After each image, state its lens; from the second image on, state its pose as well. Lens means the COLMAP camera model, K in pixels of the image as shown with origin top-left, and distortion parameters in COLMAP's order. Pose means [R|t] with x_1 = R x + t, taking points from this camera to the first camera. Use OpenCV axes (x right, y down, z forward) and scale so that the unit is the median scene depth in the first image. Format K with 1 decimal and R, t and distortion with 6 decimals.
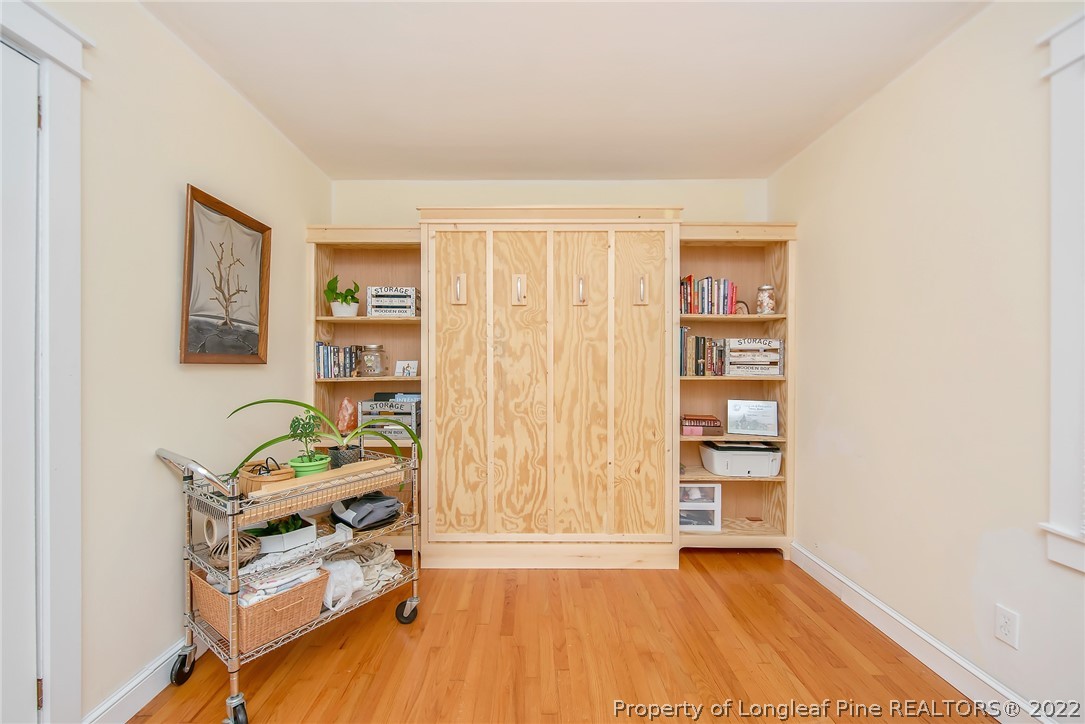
lens RADIAL K [[442.2, 0, 543.2], [0, 442.2, 359.2], [0, 0, 1]] dist [0.001369, -0.000593]
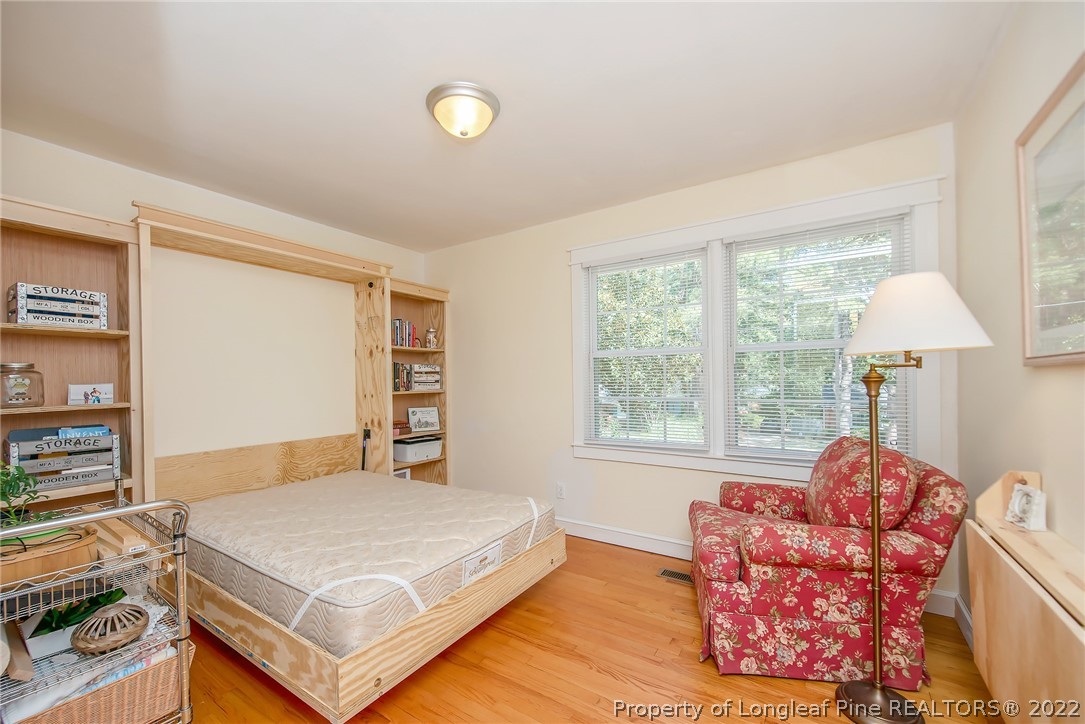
lens RADIAL K [[442.2, 0, 527.2], [0, 442.2, 379.8], [0, 0, 1]] dist [0.001369, -0.000593]
pose [[0.559949, -0.009690, 0.828470, -0.543293], [0.014244, 0.999896, 0.002068, 0.005088], [-0.828405, 0.010643, 0.560029, -0.089814]]
